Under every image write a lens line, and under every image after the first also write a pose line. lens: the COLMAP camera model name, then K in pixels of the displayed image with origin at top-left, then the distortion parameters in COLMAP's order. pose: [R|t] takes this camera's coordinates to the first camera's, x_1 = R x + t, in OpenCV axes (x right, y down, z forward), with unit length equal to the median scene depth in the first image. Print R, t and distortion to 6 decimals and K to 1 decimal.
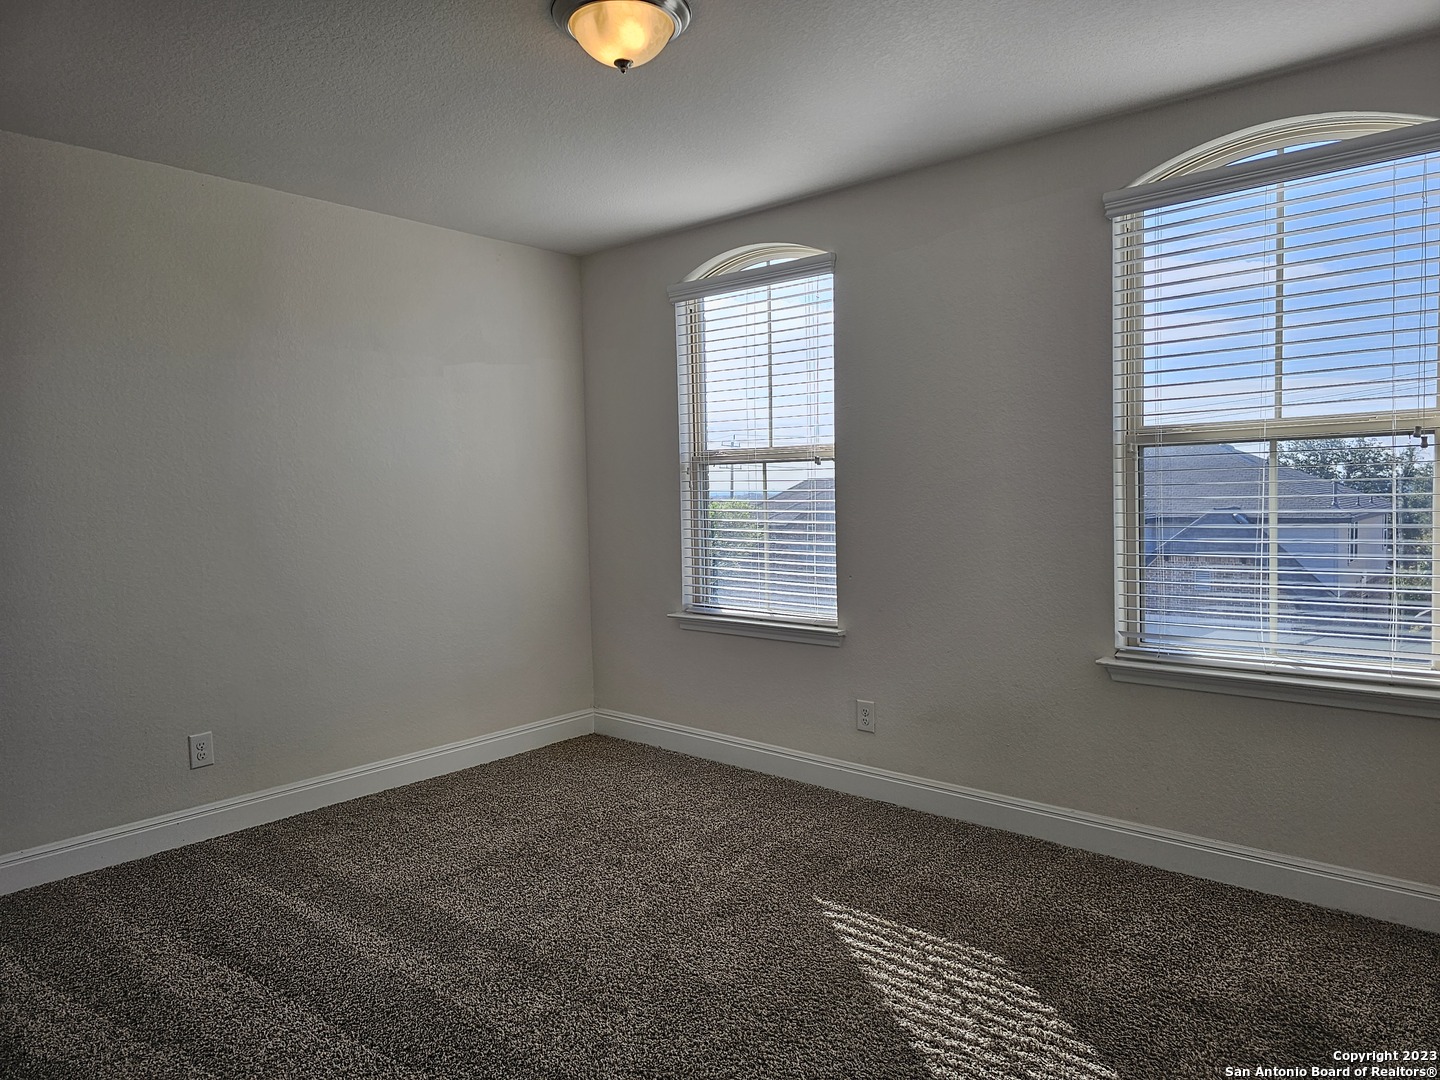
lens RADIAL K [[966.6, 0, 720.0], [0, 966.6, 540.0], [0, 0, 1]] dist [0.089070, -0.108207]
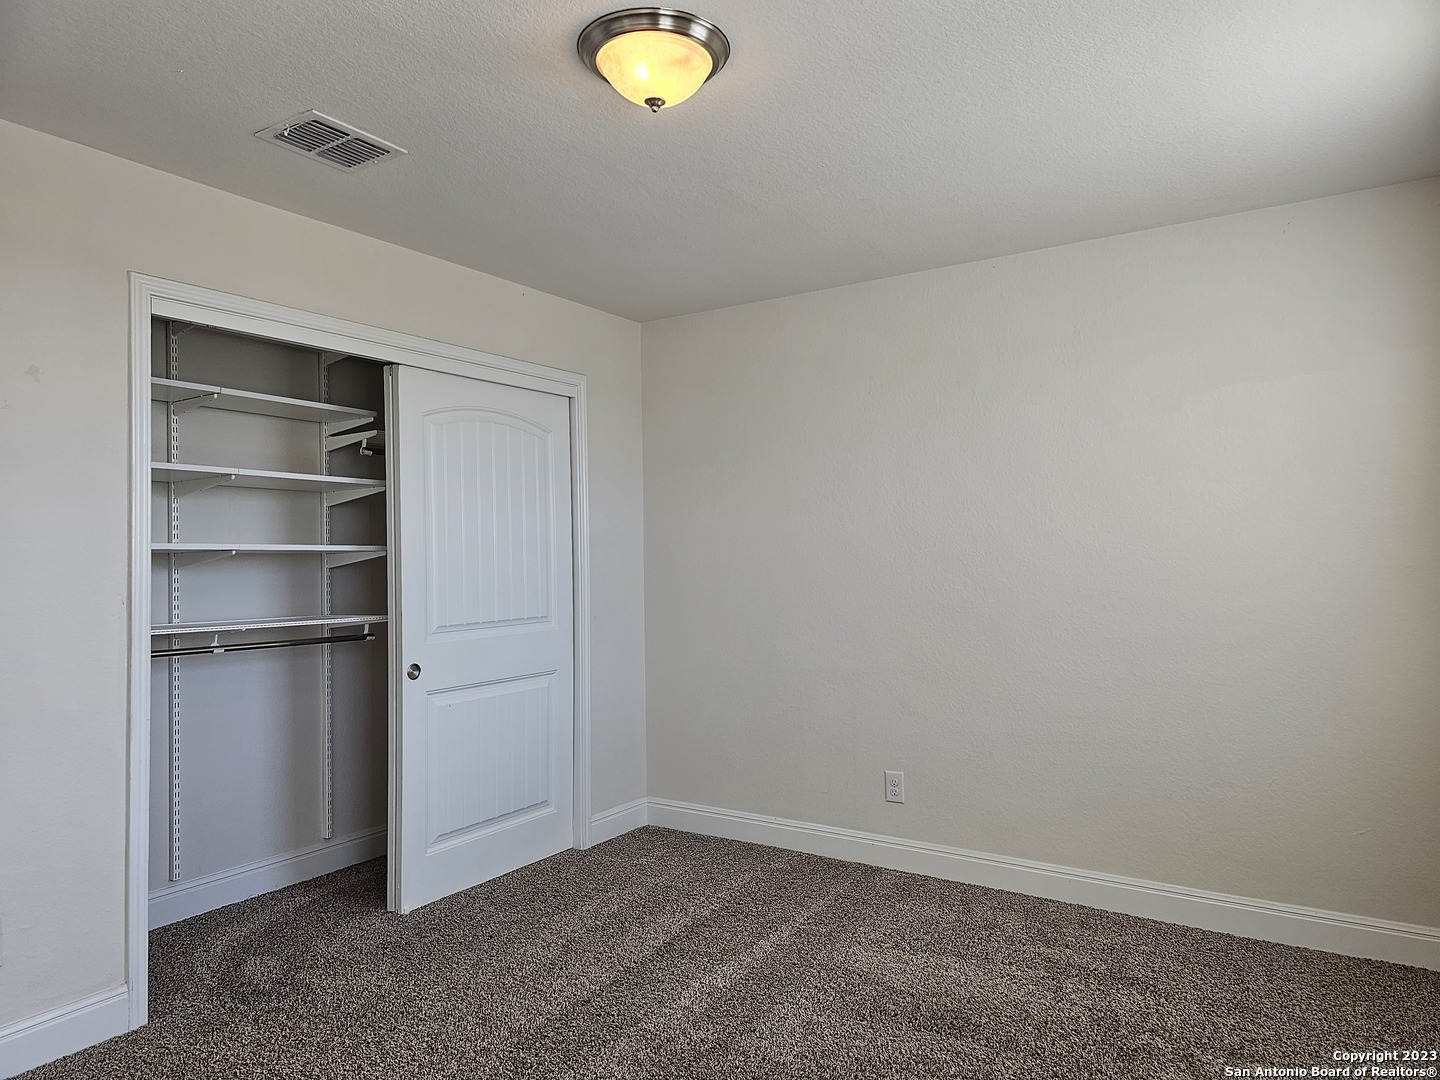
lens RADIAL K [[966.6, 0, 720.0], [0, 966.6, 540.0], [0, 0, 1]] dist [0.089070, -0.108207]
pose [[0.118858, -0.003970, -0.992903, 0.554562], [-0.050182, 0.998690, -0.010000, -0.046366], [0.991642, 0.051015, 0.118503, 0.658121]]
